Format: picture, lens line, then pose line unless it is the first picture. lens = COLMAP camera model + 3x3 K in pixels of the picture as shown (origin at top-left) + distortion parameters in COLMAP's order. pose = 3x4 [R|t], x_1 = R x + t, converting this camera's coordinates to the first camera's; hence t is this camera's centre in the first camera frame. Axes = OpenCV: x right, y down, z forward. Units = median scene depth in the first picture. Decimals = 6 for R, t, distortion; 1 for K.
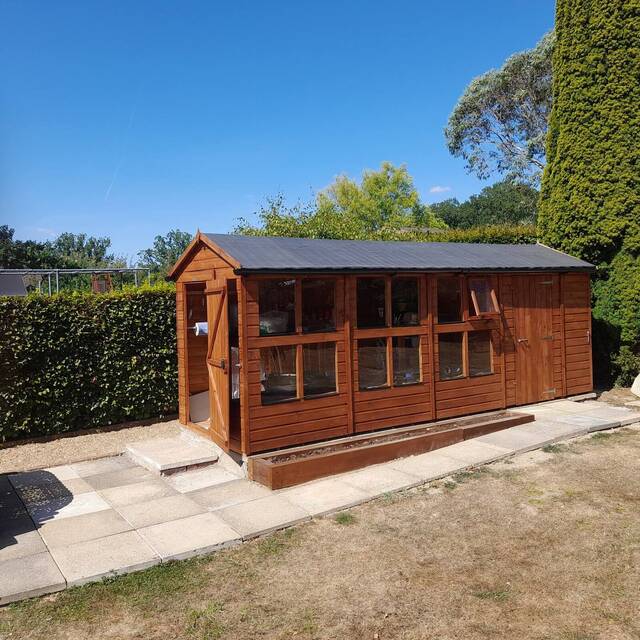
lens RADIAL K [[622.3, 0, 330.9], [0, 622.3, 324.7], [0, 0, 1]] dist [0.082711, -0.103966]
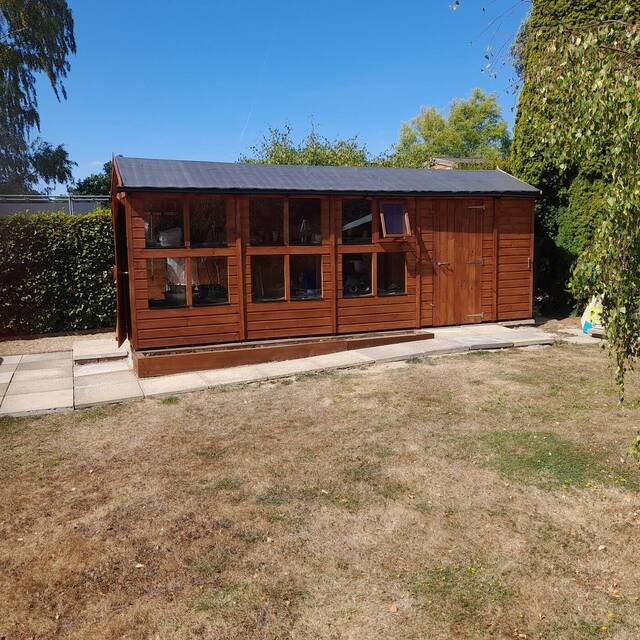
lens RADIAL K [[622.3, 0, 330.9], [0, 622.3, 324.7], [0, 0, 1]] dist [0.082711, -0.103966]
pose [[0.979394, 0.040600, -0.197838, 0.343335], [-0.021461, 0.994961, 0.097942, 0.029078], [0.200817, -0.091678, 0.975330, -0.048236]]
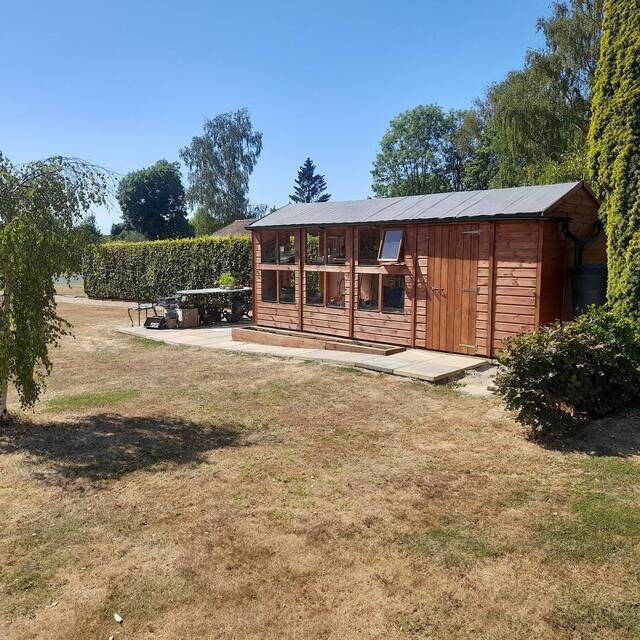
lens RADIAL K [[622.3, 0, 330.9], [0, 622.3, 324.7], [0, 0, 1]] dist [0.082711, -0.103966]
pose [[0.180721, 0.149456, -0.972113, 1.334171], [-0.044721, 0.988613, 0.143679, -0.059160], [0.982517, 0.017508, 0.185347, 0.659875]]
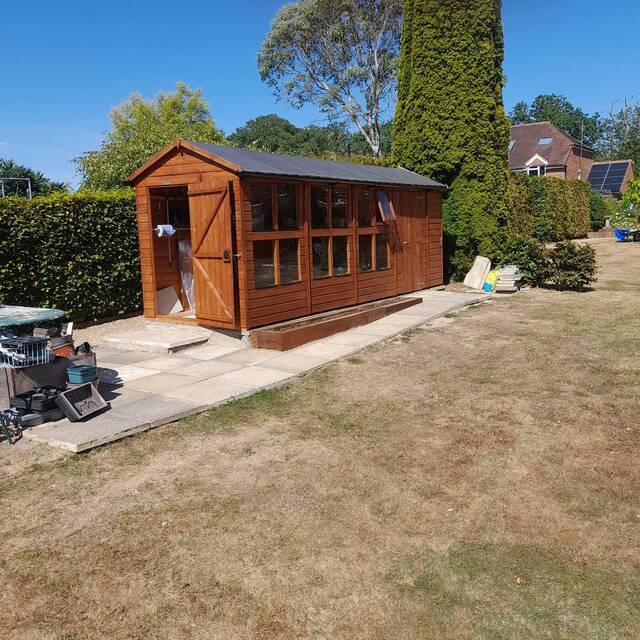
lens RADIAL K [[622.3, 0, 330.9], [0, 622.3, 324.7], [0, 0, 1]] dist [0.082711, -0.103966]
pose [[0.927205, -0.055738, 0.370383, -0.326790], [0.017862, 0.994320, 0.104918, 0.056665], [-0.374128, -0.090665, 0.922935, -0.135107]]
